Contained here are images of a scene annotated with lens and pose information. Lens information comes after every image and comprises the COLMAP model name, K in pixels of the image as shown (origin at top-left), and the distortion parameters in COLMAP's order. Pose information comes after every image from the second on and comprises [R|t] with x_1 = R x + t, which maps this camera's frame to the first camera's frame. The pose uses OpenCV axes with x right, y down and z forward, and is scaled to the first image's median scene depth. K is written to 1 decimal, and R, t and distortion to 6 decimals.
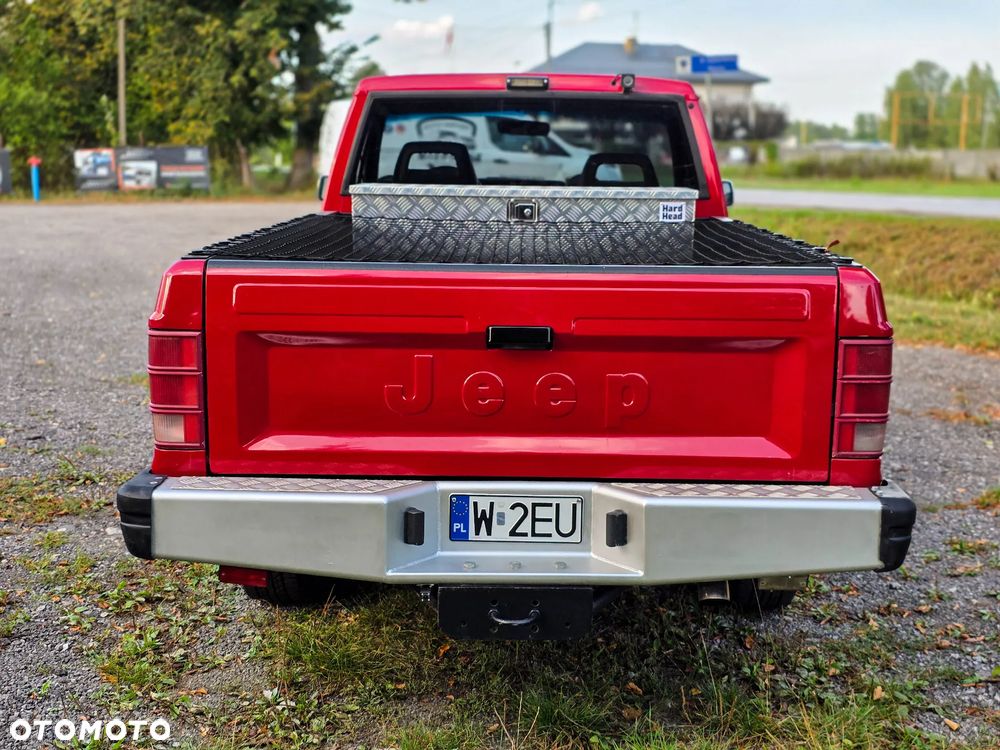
lens RADIAL K [[1397.5, 0, 501.9], [0, 1397.5, 373.5], [0, 0, 1]] dist [0.126903, 0.000000]
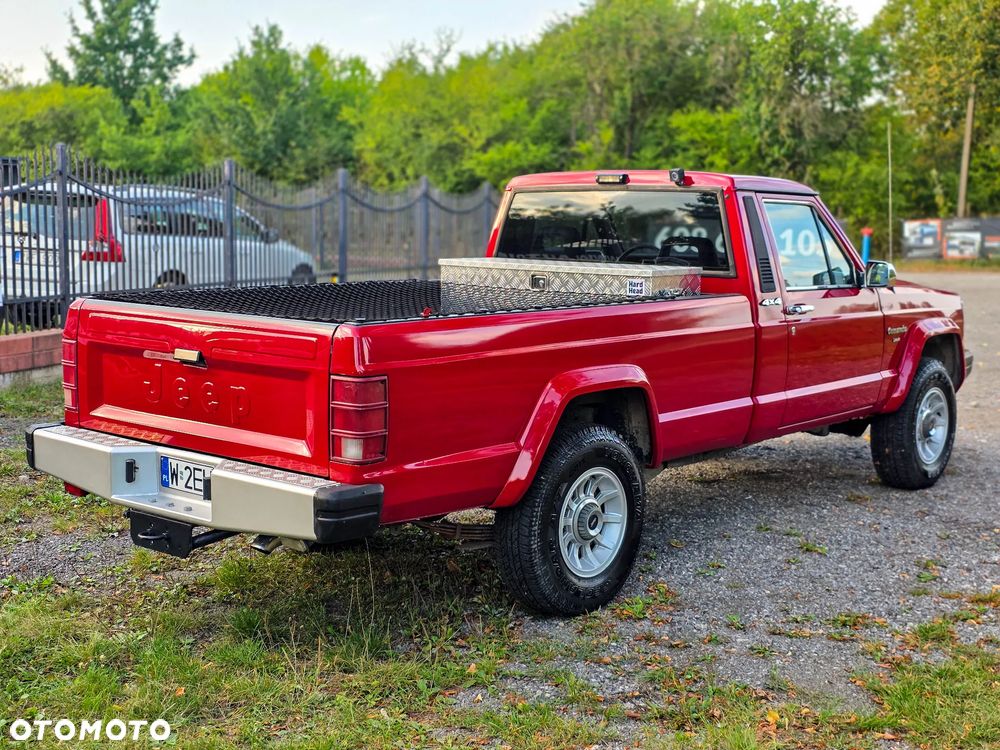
lens RADIAL K [[1397.5, 0, 500.0], [0, 1397.5, 370.8], [0, 0, 1]] dist [0.126903, 0.000000]
pose [[0.771589, 0.080872, -0.630960, 0.139366], [-0.111383, 0.993738, -0.008838, -0.003876], [0.626294, 0.077097, 0.775765, 0.002738]]
